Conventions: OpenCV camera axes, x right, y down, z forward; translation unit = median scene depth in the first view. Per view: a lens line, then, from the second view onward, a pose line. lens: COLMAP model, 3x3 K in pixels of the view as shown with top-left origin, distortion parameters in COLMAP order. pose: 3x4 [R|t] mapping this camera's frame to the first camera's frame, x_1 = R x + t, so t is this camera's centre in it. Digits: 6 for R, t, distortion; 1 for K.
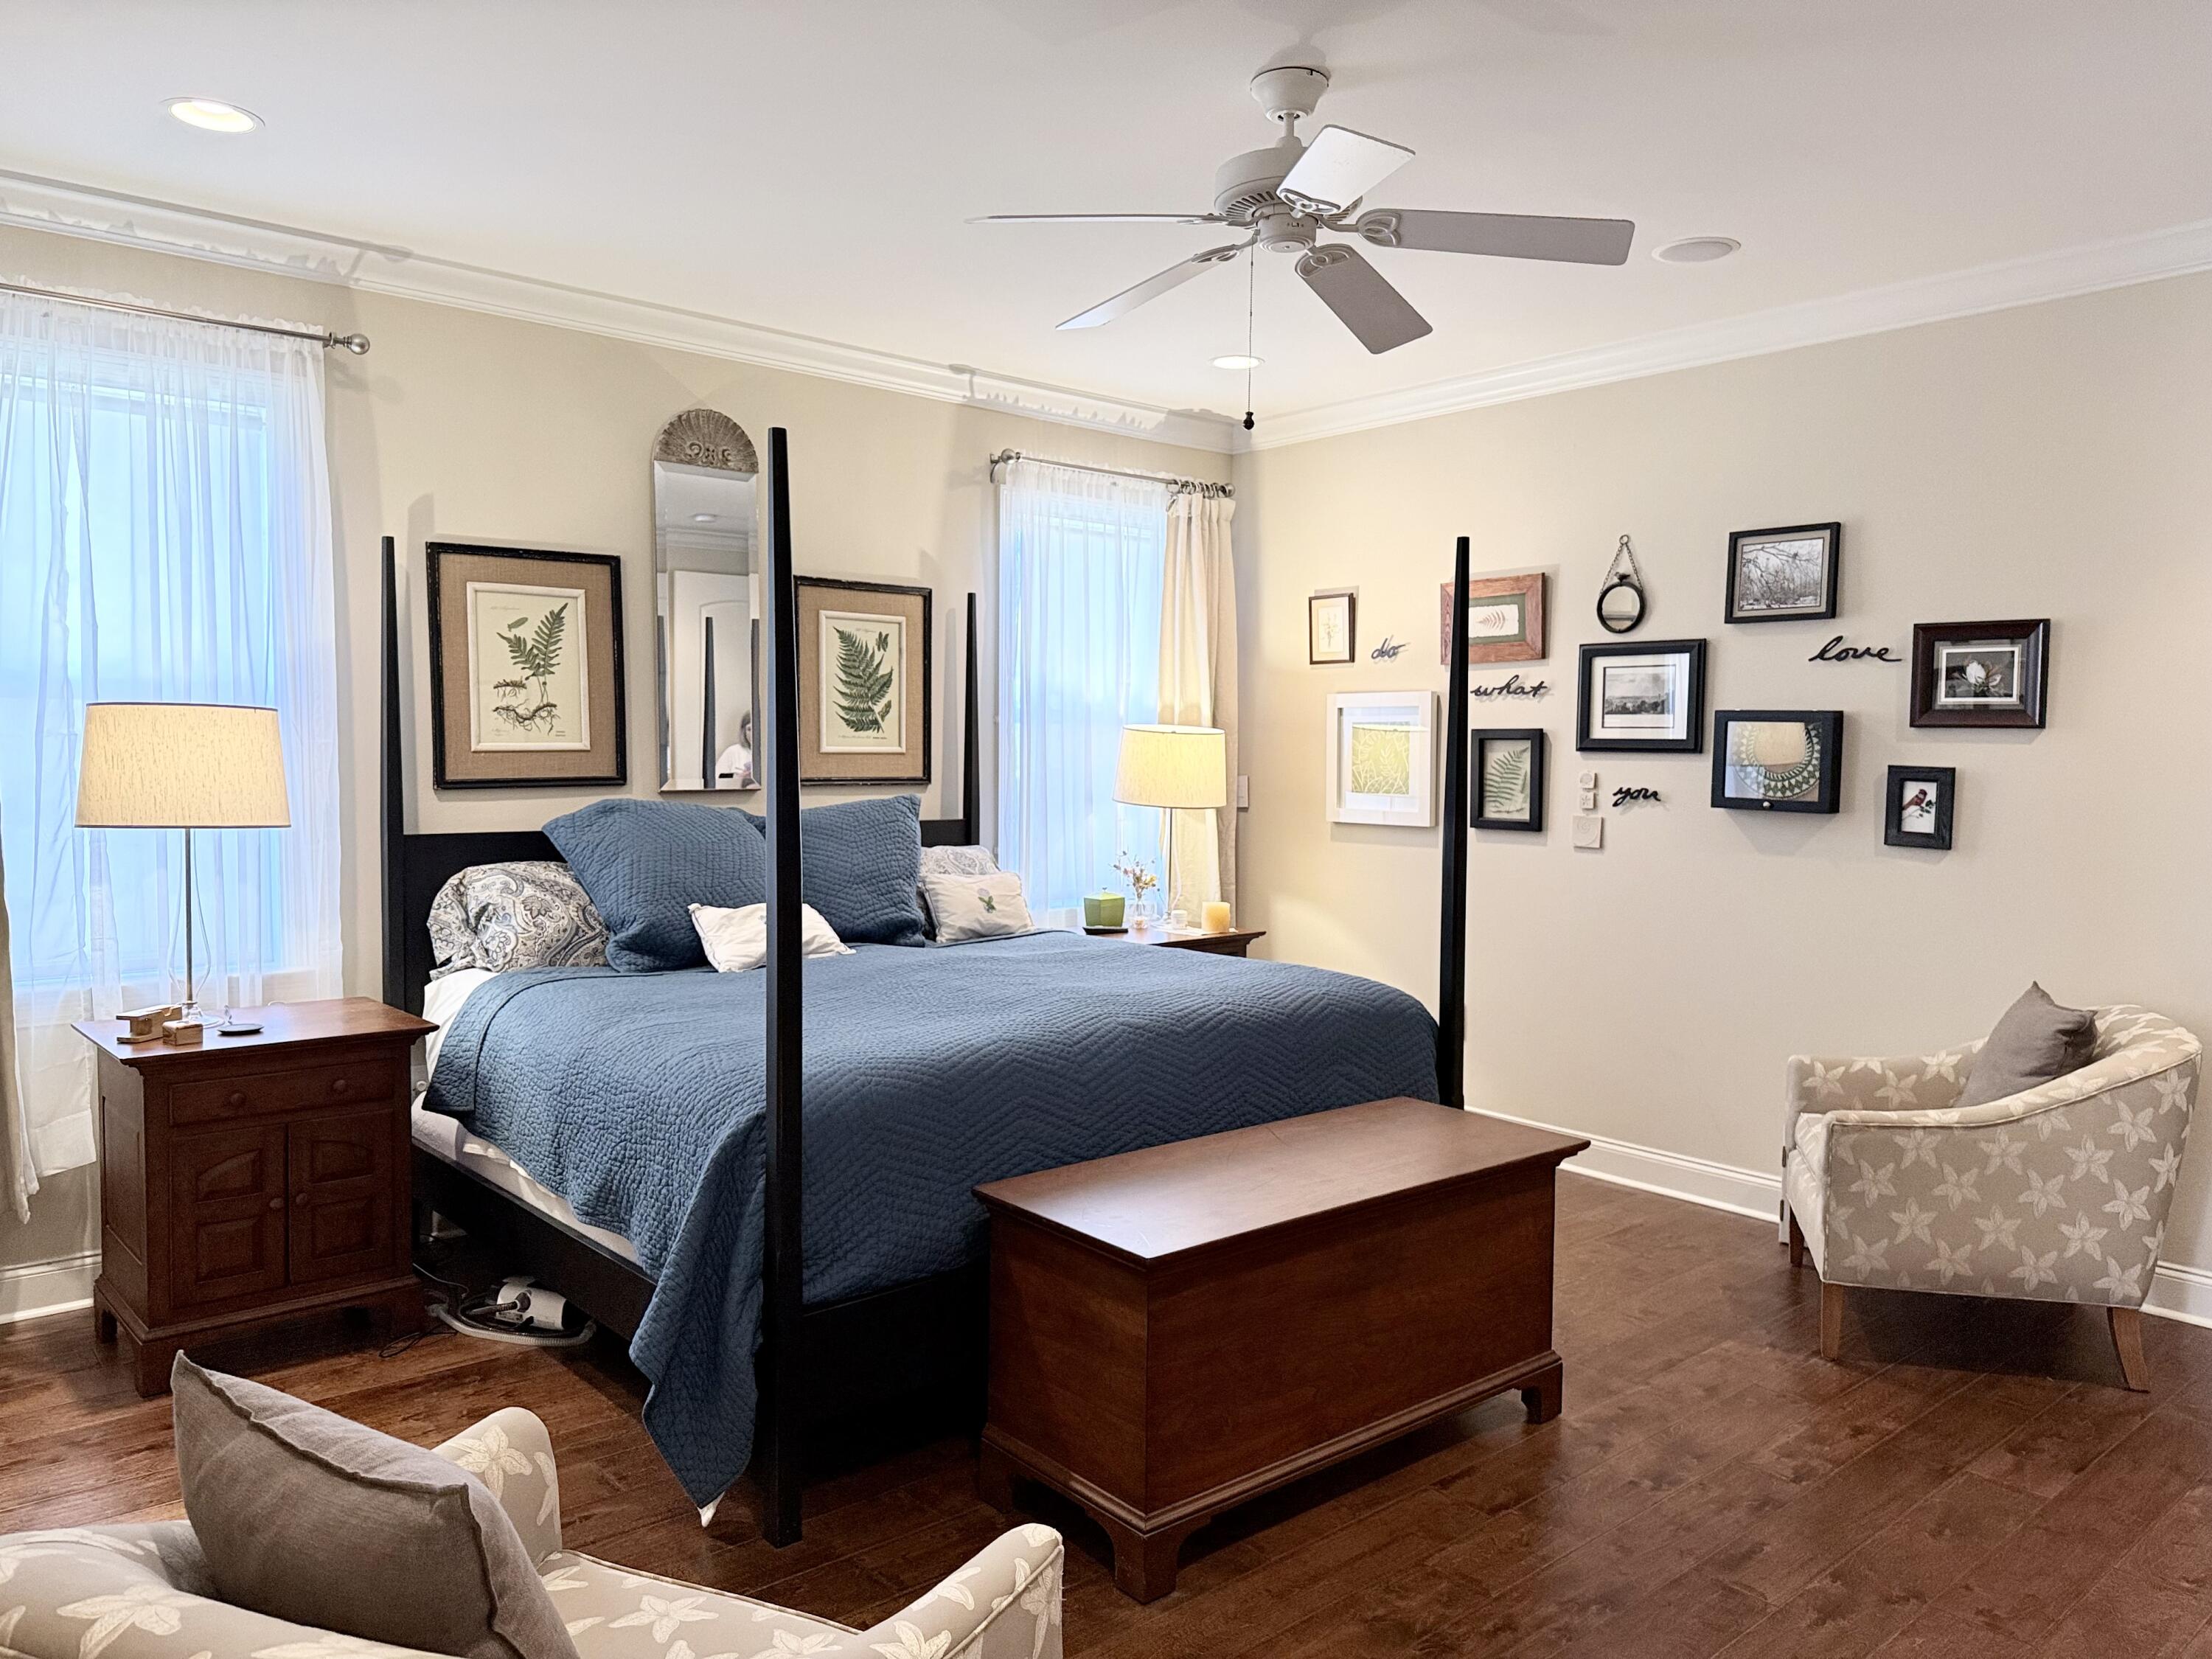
lens RADIAL K [[1519.8, 0, 1106.0], [0, 1519.8, 829.5], [0, 0, 1]] dist [0.047180, -0.061648]
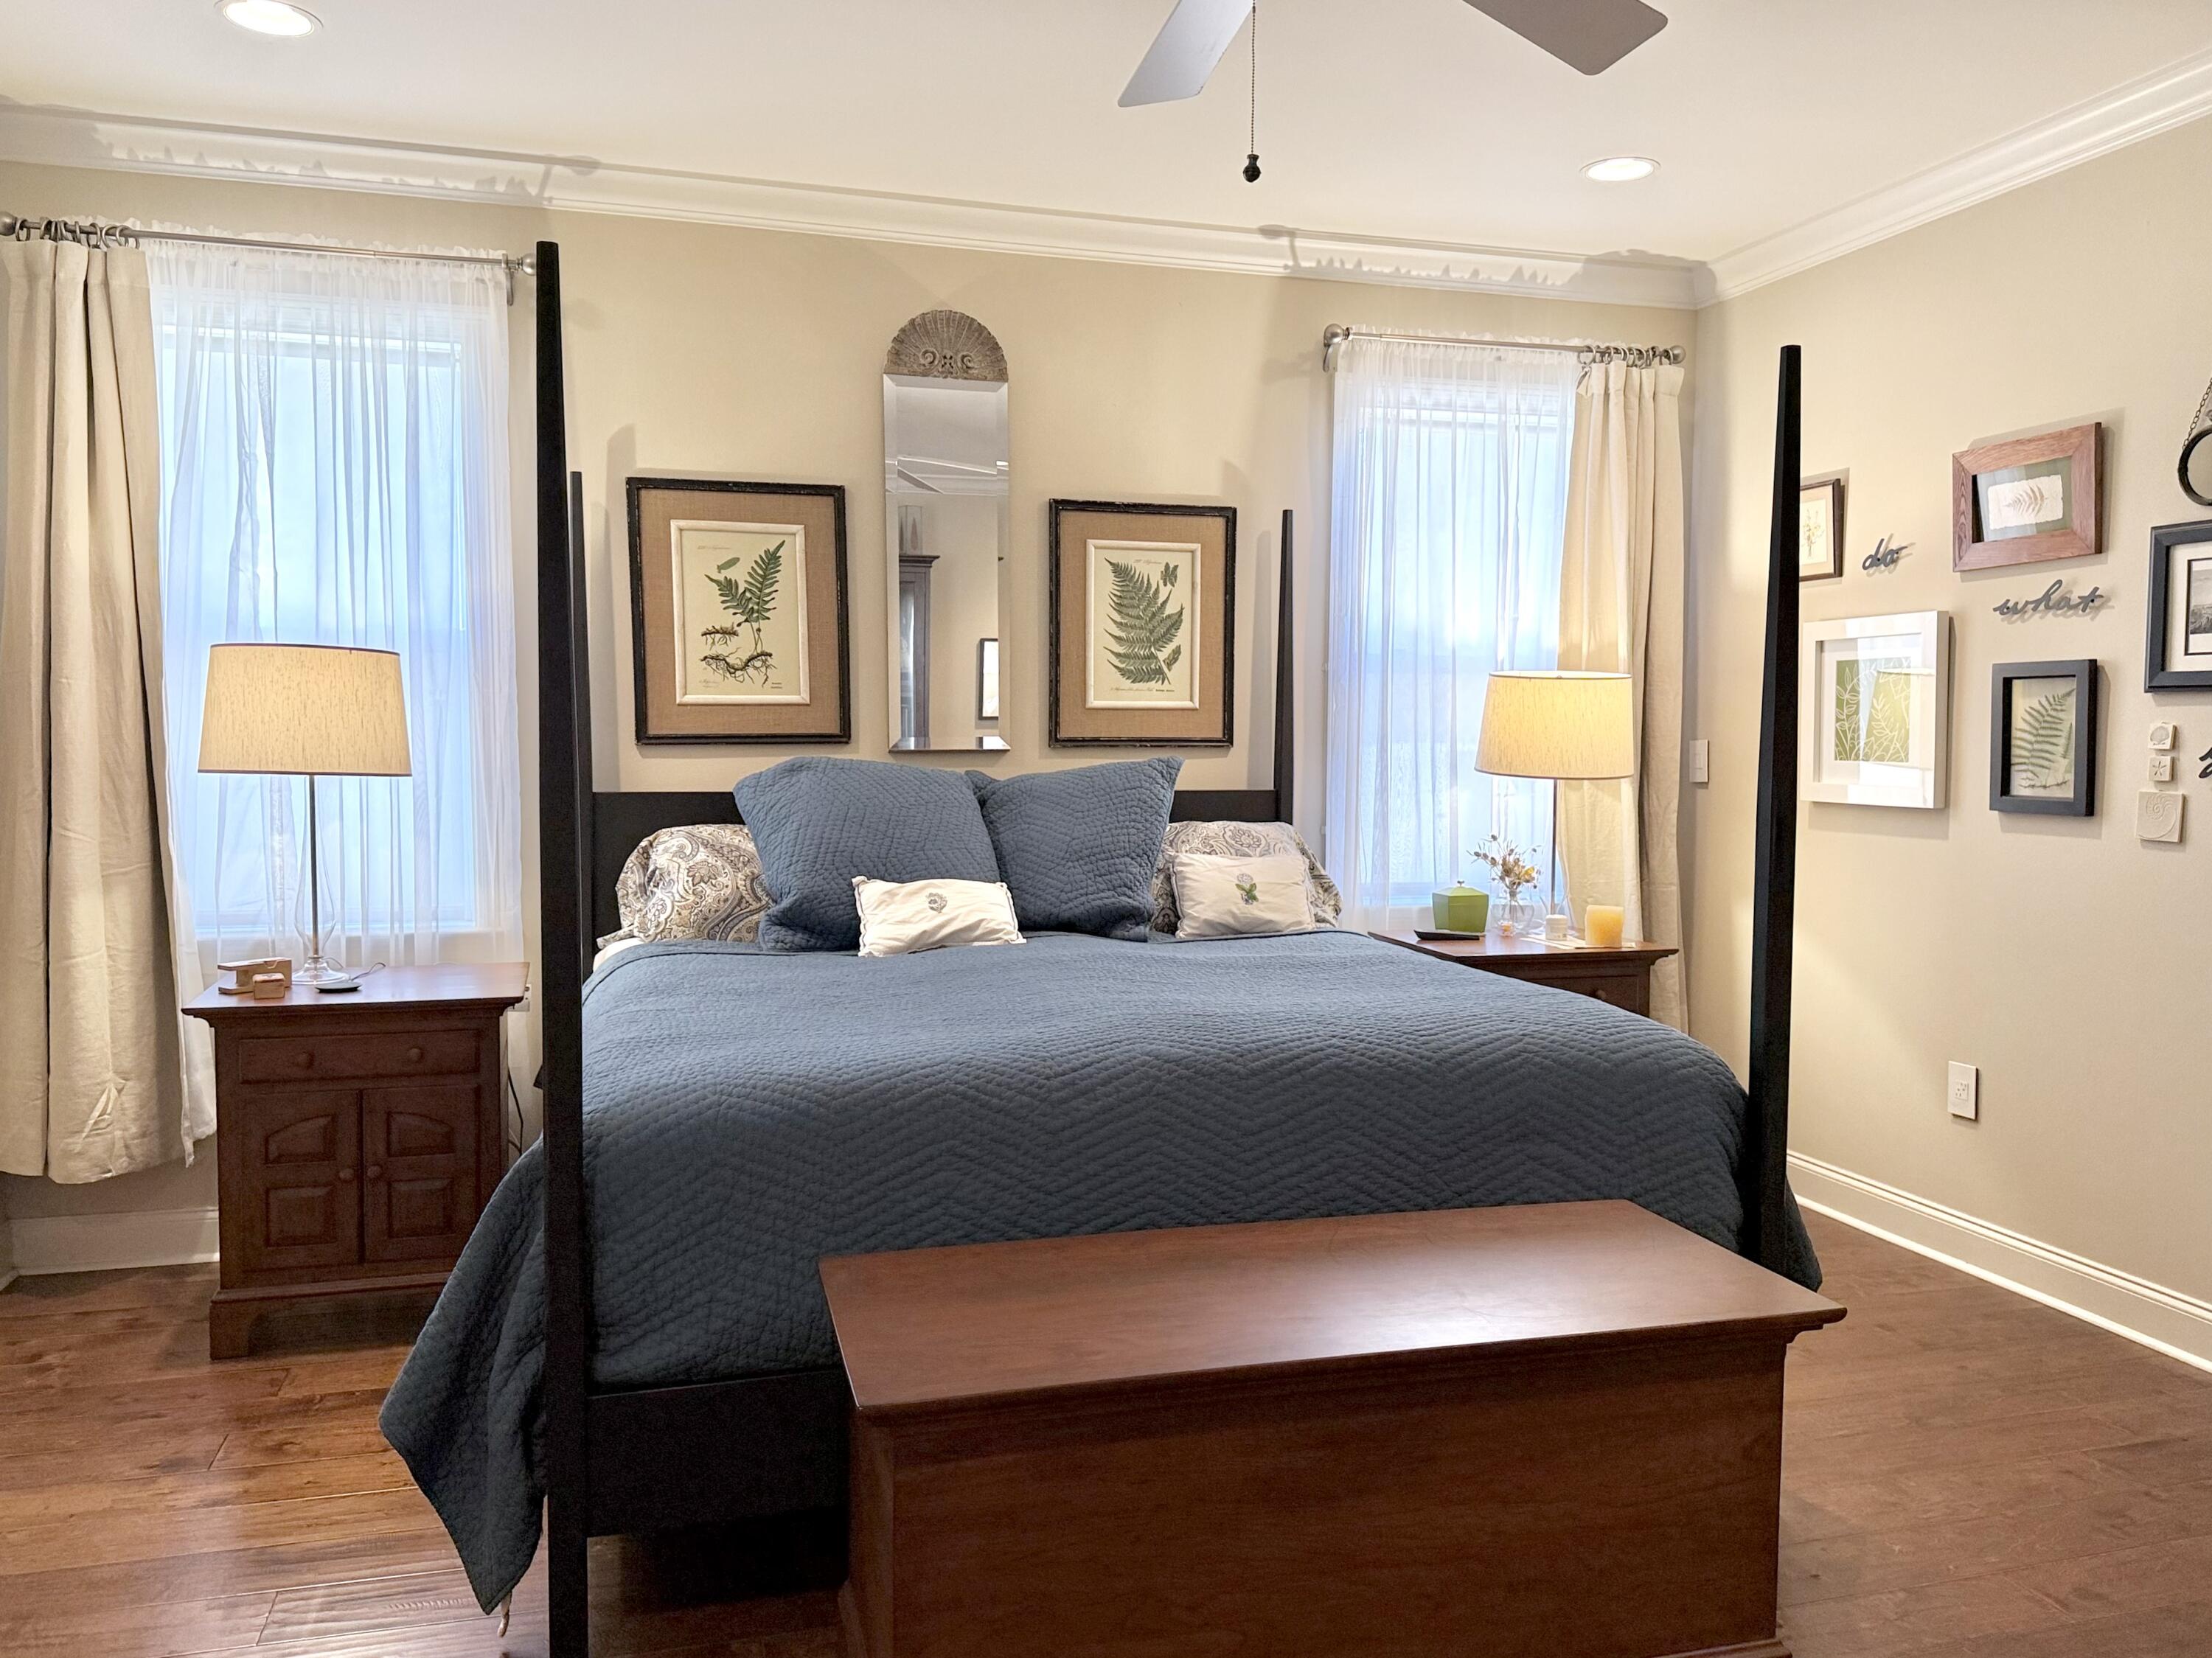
lens RADIAL K [[1627.0, 0, 1056.0], [0, 1627.0, 824.7], [0, 0, 1]] dist [0.104472, -0.159414]
pose [[0.908078, 0.021313, -0.418258, 0.199706], [-0.020014, 0.999772, 0.007493, 0.009307], [0.418322, 0.001566, 0.908298, 0.188091]]
